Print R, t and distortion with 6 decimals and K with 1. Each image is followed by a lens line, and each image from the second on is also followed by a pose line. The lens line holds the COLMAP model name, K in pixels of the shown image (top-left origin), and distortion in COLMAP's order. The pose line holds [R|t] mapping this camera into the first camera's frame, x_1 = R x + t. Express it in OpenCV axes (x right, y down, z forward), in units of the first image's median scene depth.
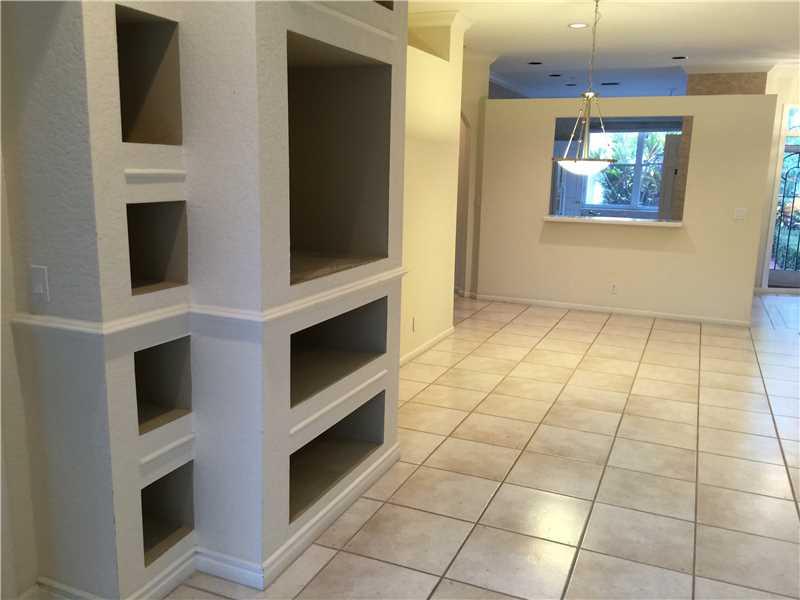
lens RADIAL K [[694.3, 0, 400.0], [0, 694.3, 300.0], [0, 0, 1]] dist [0.037450, -0.000080]
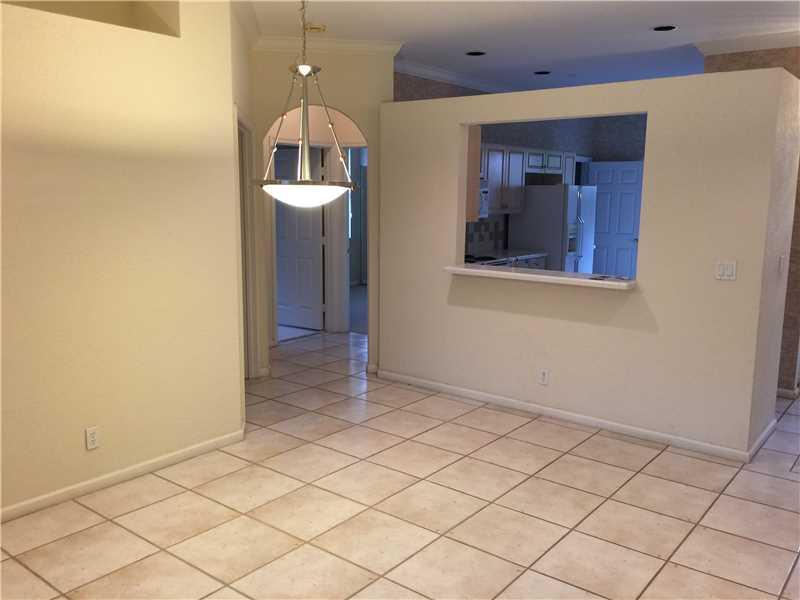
lens RADIAL K [[694.3, 0, 400.0], [0, 694.3, 300.0], [0, 0, 1]] dist [0.037450, -0.000080]
pose [[0.968350, 0.026987, -0.248133, 0.364541], [-0.037456, 0.998592, -0.037570, -0.064745], [0.246770, 0.045675, 0.967997, 0.351304]]
